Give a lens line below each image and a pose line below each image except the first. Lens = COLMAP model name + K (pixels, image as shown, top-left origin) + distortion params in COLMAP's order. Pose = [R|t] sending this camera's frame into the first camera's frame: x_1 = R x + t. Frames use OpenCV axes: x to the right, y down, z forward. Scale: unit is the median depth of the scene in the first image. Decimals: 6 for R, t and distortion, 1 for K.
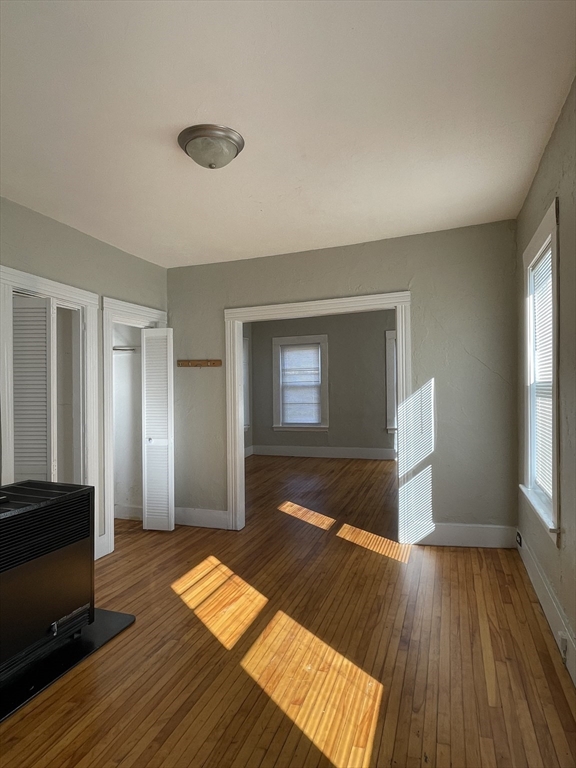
lens RADIAL K [[456.6, 0, 288.0], [0, 456.6, 384.0], [0, 0, 1]] dist [-0.004390, -0.003423]
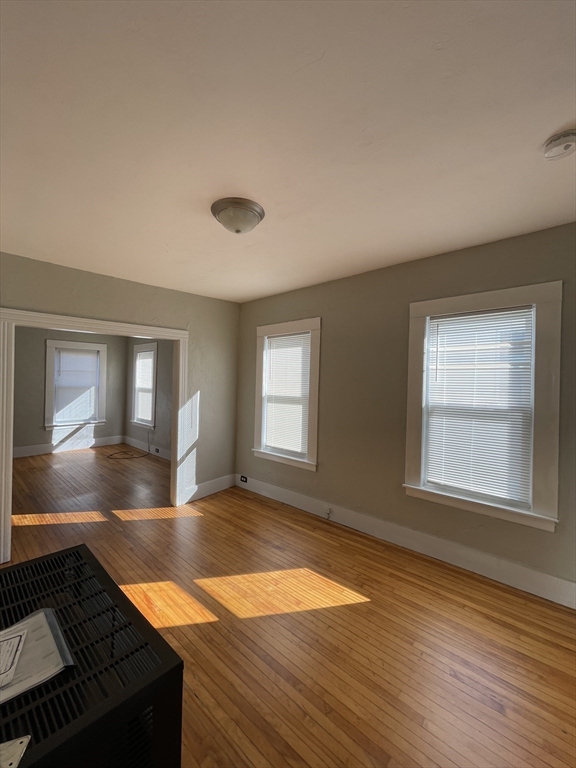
lens RADIAL K [[311.6, 0, 285.3], [0, 311.6, 385.9], [0, 0, 1]] dist [0.000402, 0.000124]
pose [[0.391853, 0.010738, 0.919965, -0.534295], [-0.027265, 0.999628, -0.000055, -0.037528], [-0.919624, -0.025061, 0.392000, 0.325293]]
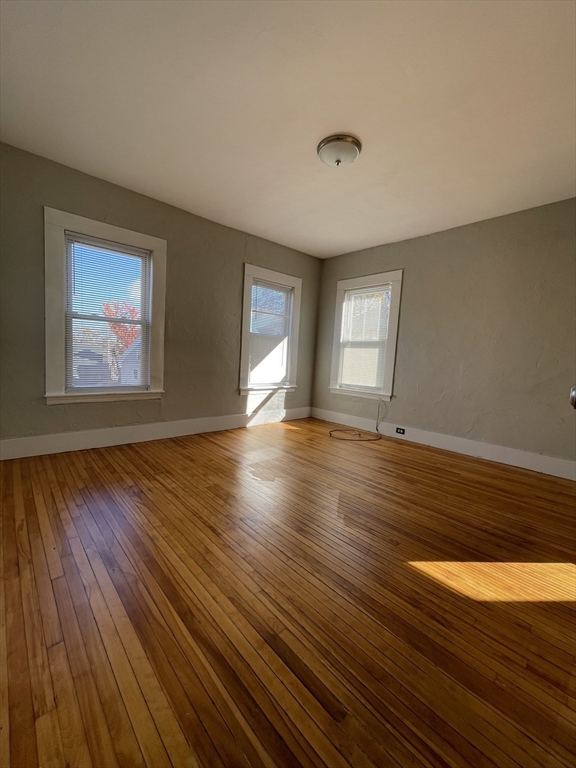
lens RADIAL K [[311.6, 0, 285.3], [0, 311.6, 385.9], [0, 0, 1]] dist [0.000402, 0.000124]
pose [[0.483453, -0.036084, 0.874626, -0.456047], [-0.056164, 0.995813, 0.072129, 0.099181], [-0.873567, -0.083994, 0.479402, 1.385769]]
